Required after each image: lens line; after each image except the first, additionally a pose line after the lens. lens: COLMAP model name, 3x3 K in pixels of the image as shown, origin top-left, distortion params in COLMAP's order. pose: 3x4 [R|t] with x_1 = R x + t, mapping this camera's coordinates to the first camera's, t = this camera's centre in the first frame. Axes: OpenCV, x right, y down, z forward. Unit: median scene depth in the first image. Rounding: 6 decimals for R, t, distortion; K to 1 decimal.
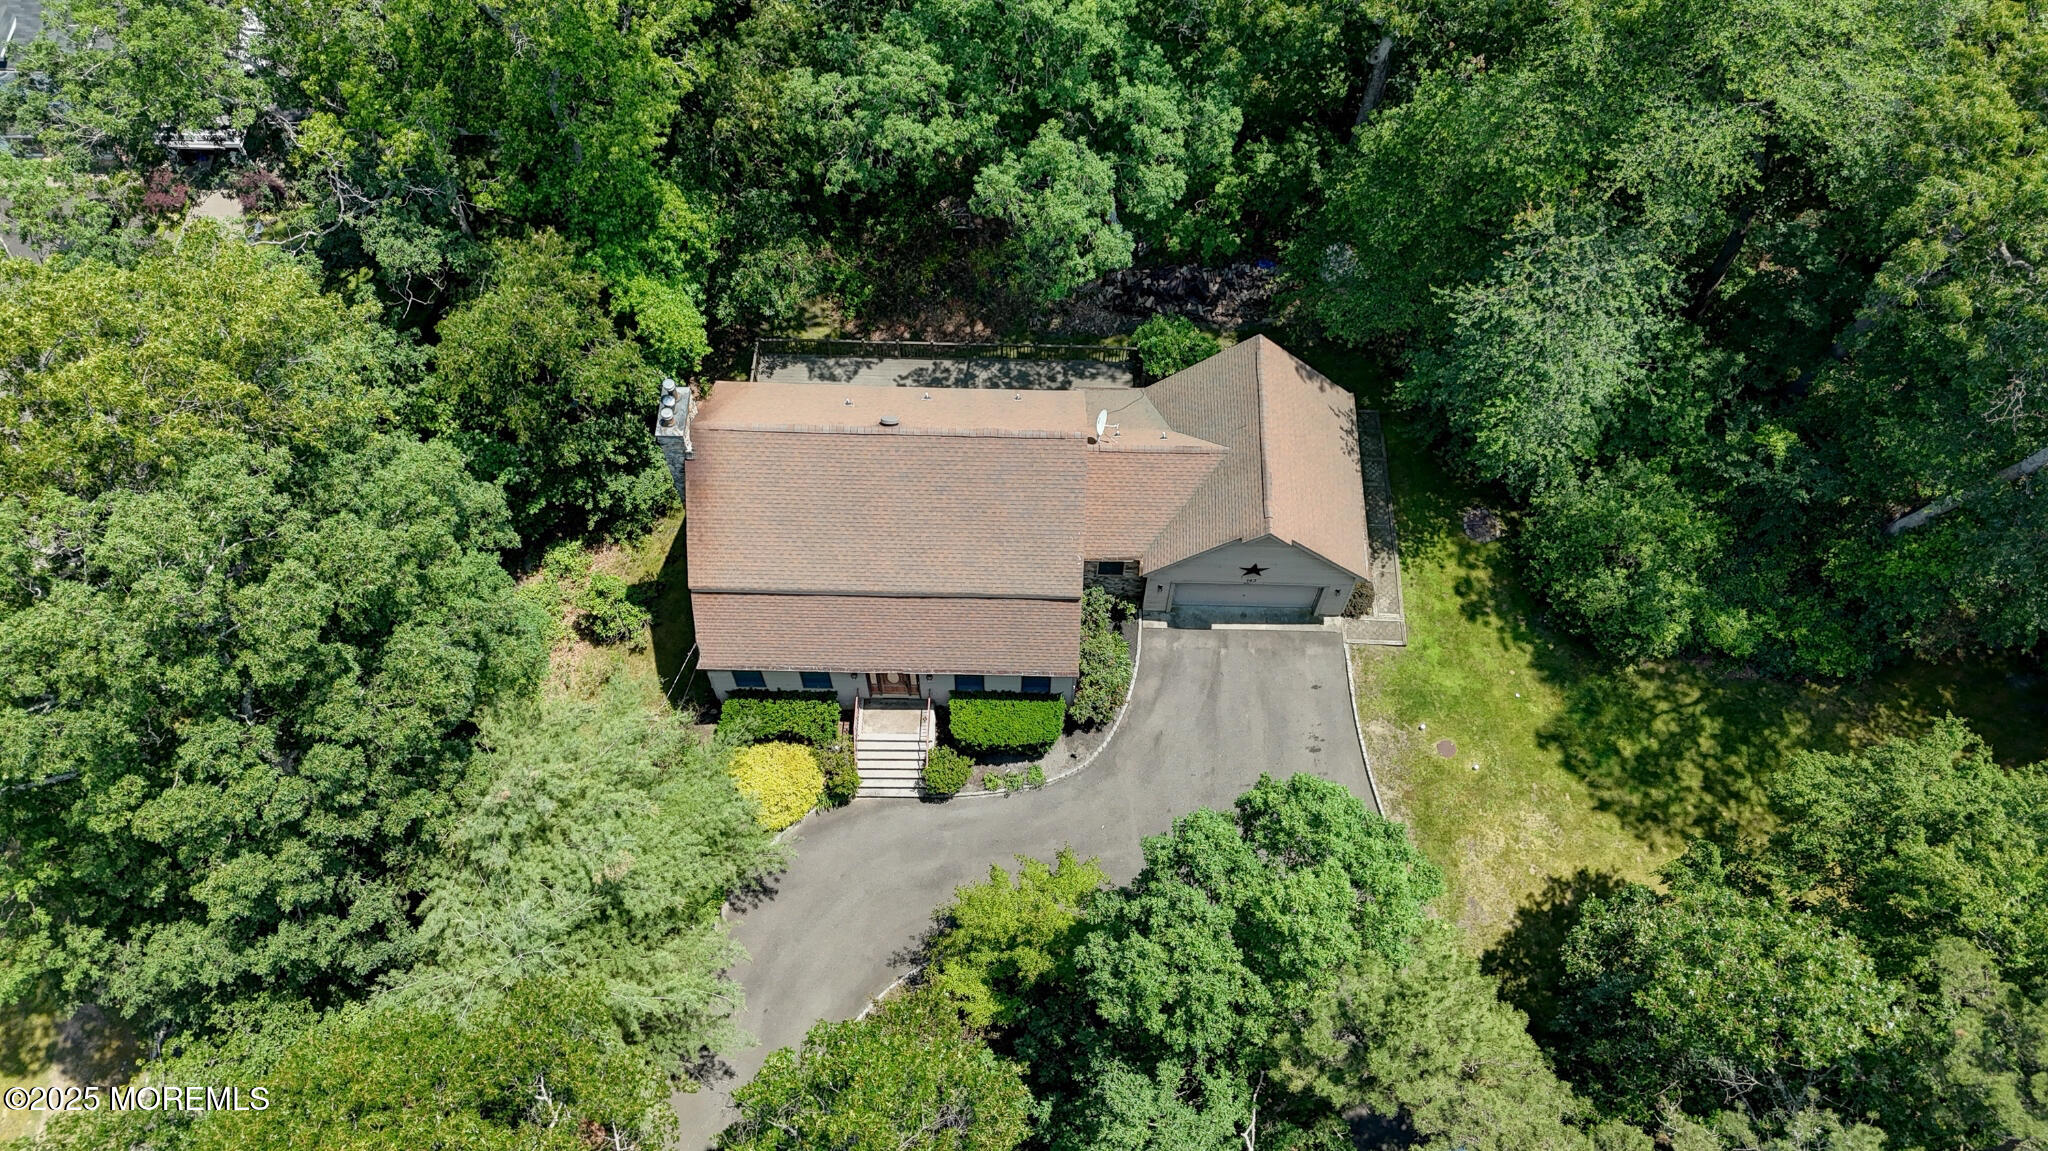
lens RADIAL K [[1497.9, 0, 1018.5], [0, 1497.9, 570.1], [0, 0, 1]] dist [0.024960, -0.017955]
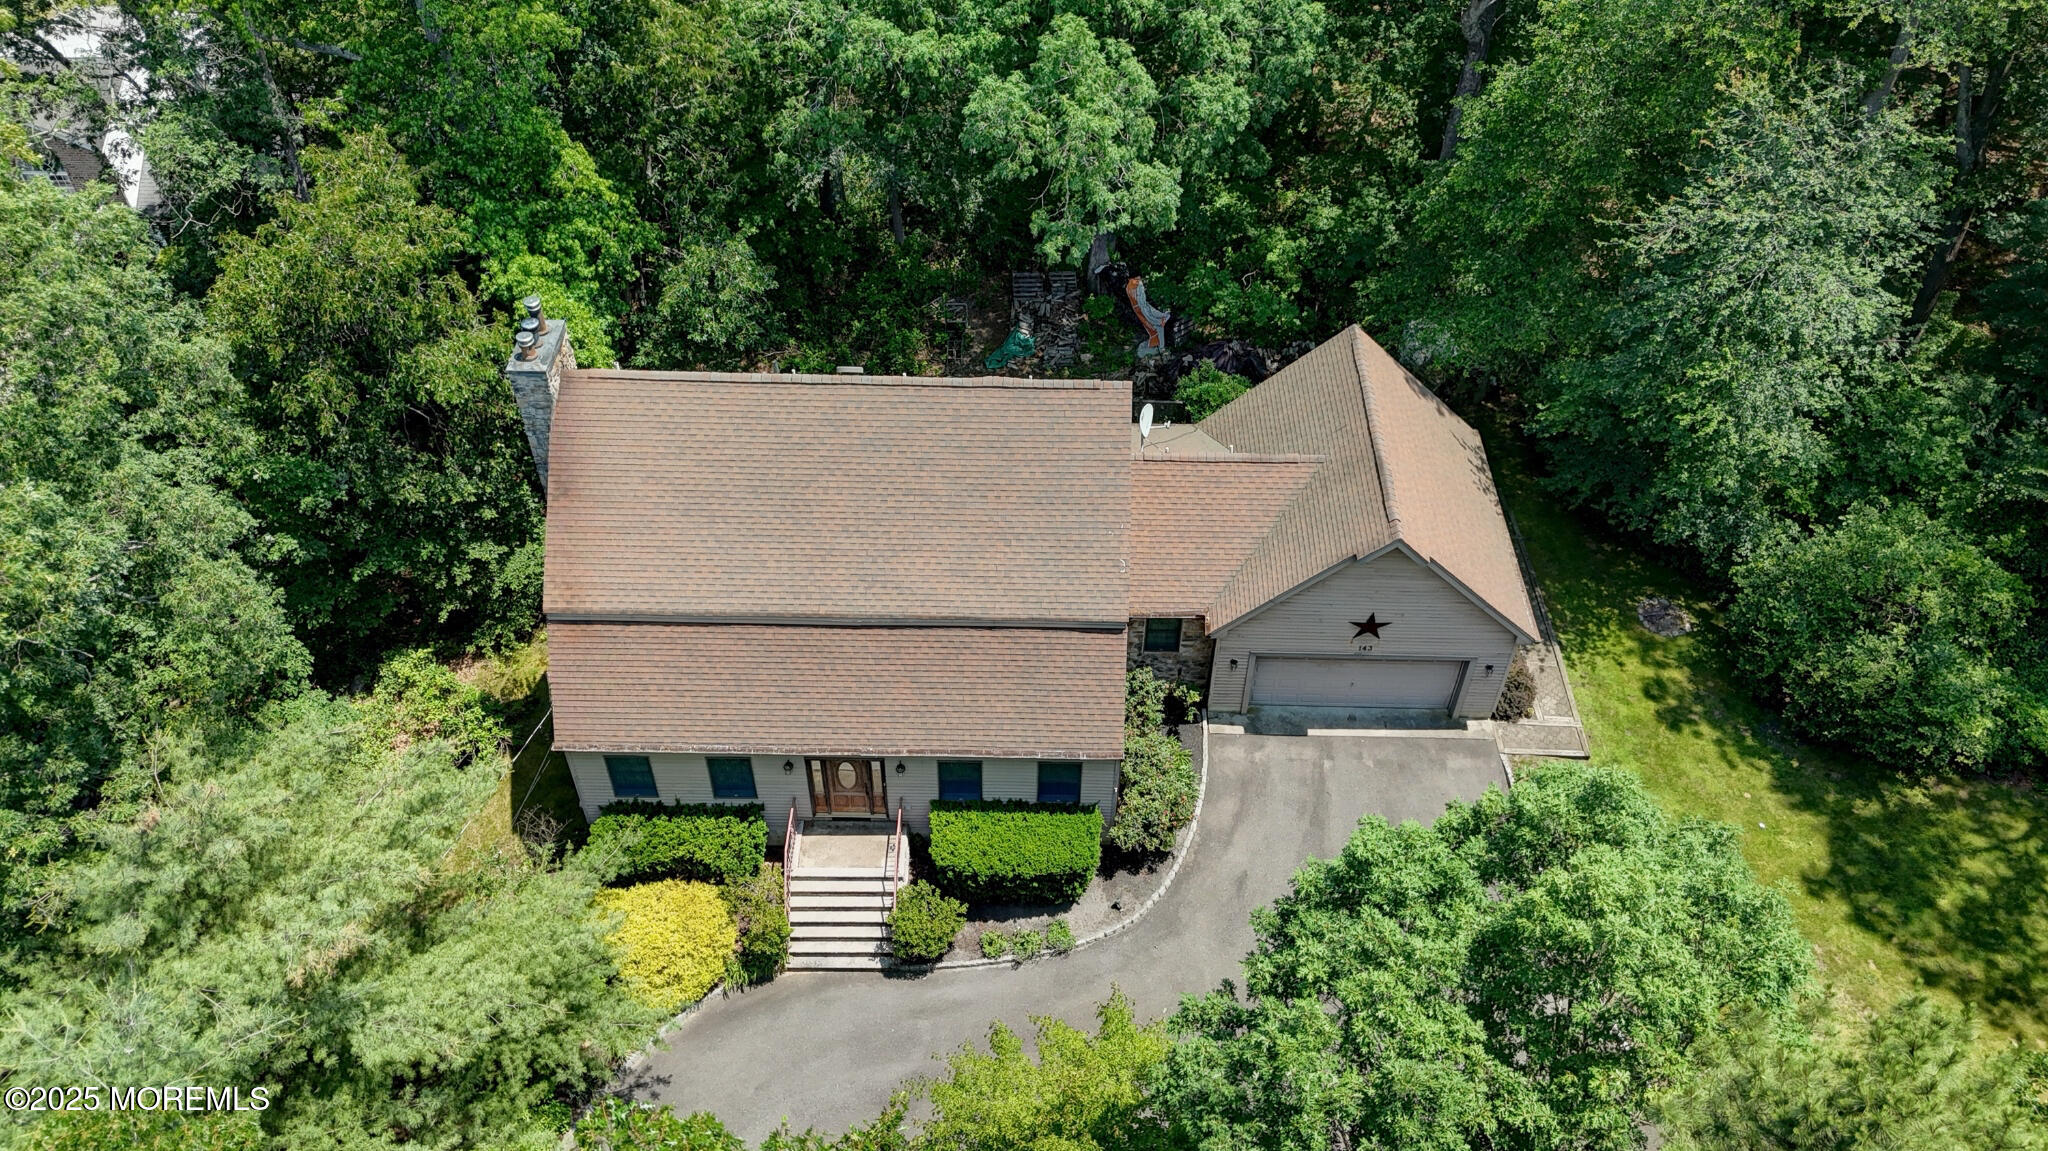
lens RADIAL K [[1497.9, 0, 1017.8], [0, 1497.9, 585.4], [0, 0, 1]] dist [0.024960, -0.017955]
pose [[0.999993, -0.003833, -0.000211, -0.006168], [0.003618, 0.959459, -0.281826, 0.174250], [0.001283, 0.281824, 0.959465, 0.319266]]
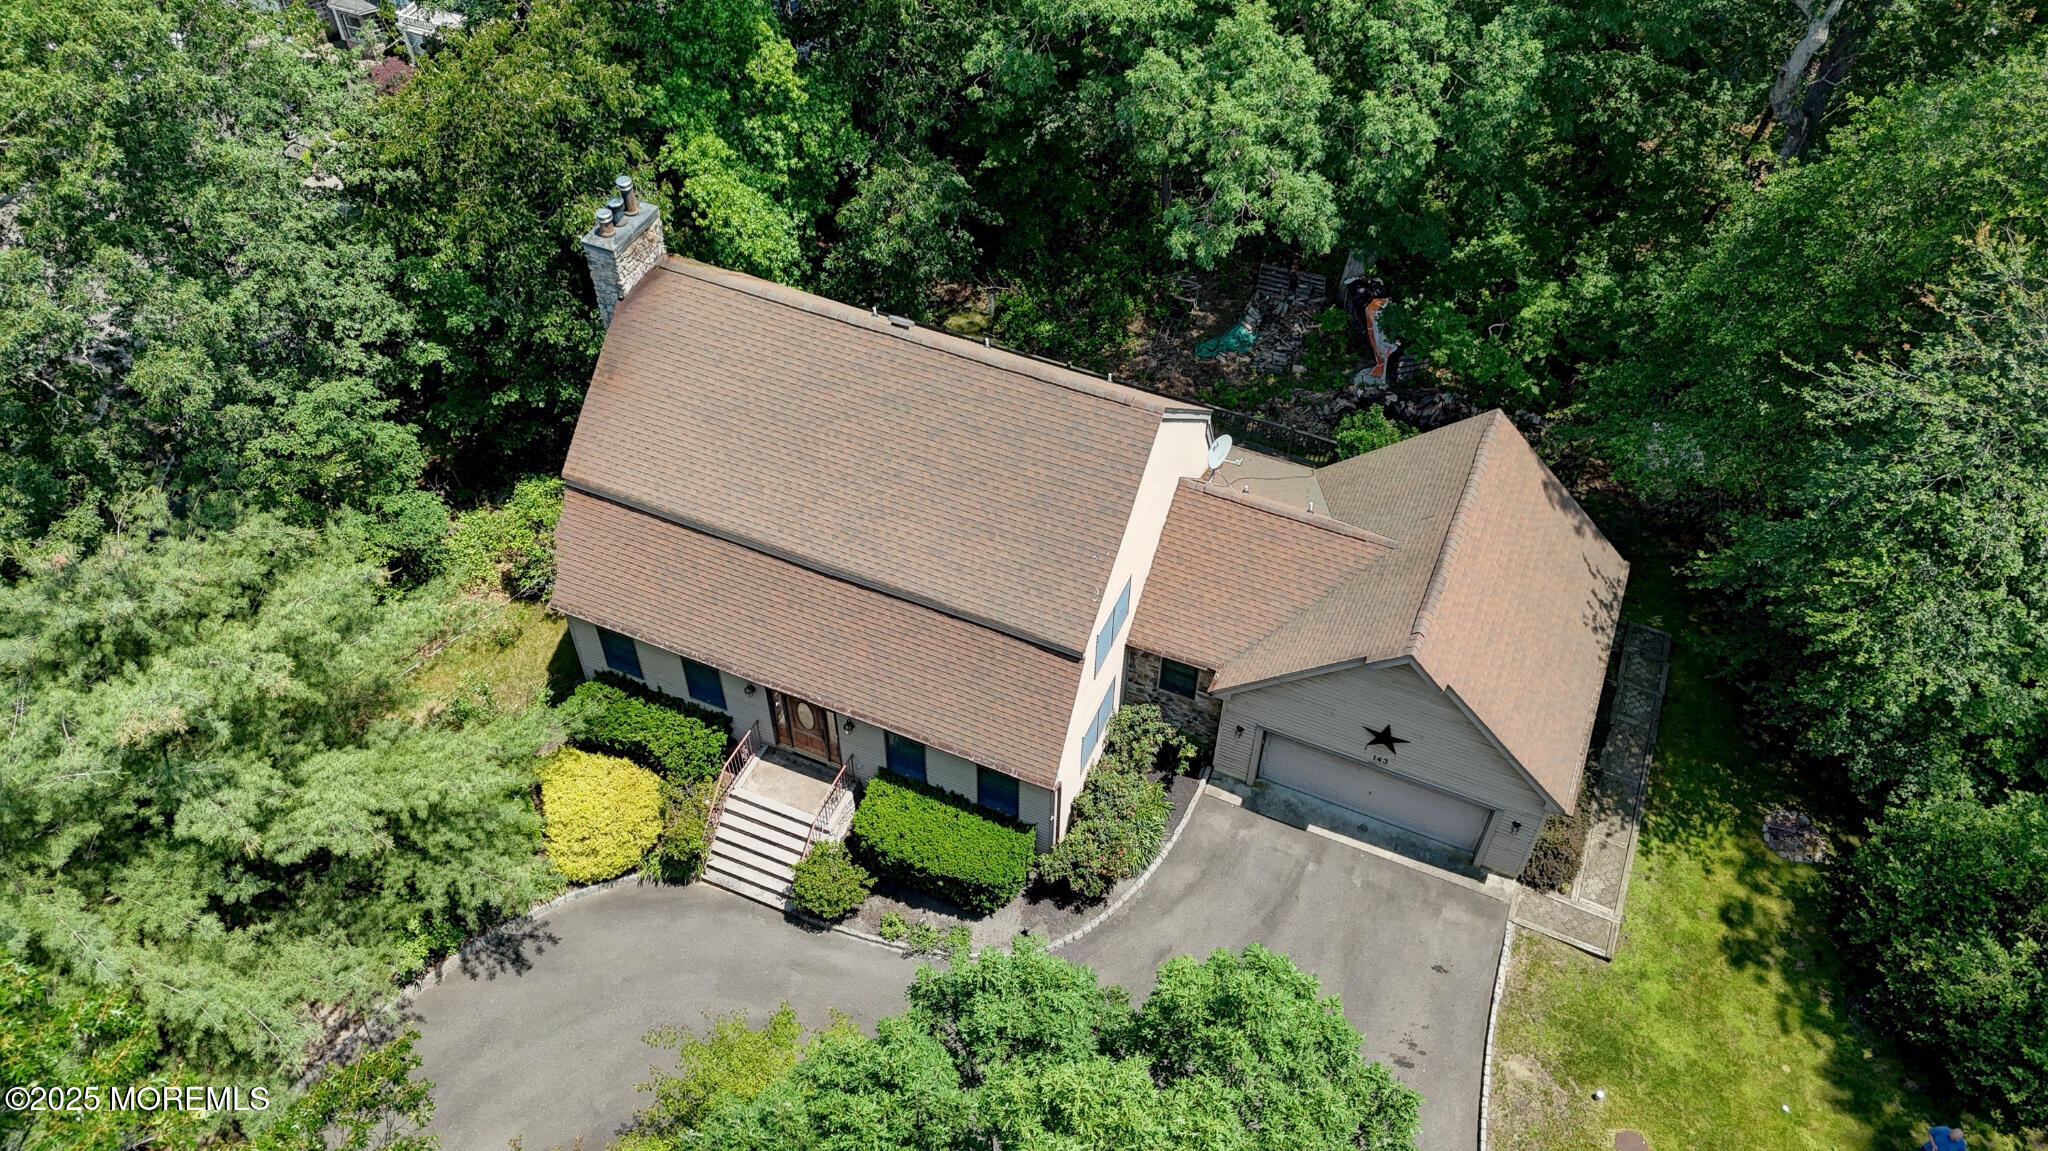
lens RADIAL K [[1497.9, 0, 1025.7], [0, 1497.9, 579.4], [0, 0, 1]] dist [0.024960, -0.017955]
pose [[0.924653, 0.282560, -0.255297, 0.156703], [-0.336509, 0.920102, -0.200436, 0.113000], [0.178264, 0.271243, 0.945859, 0.354636]]
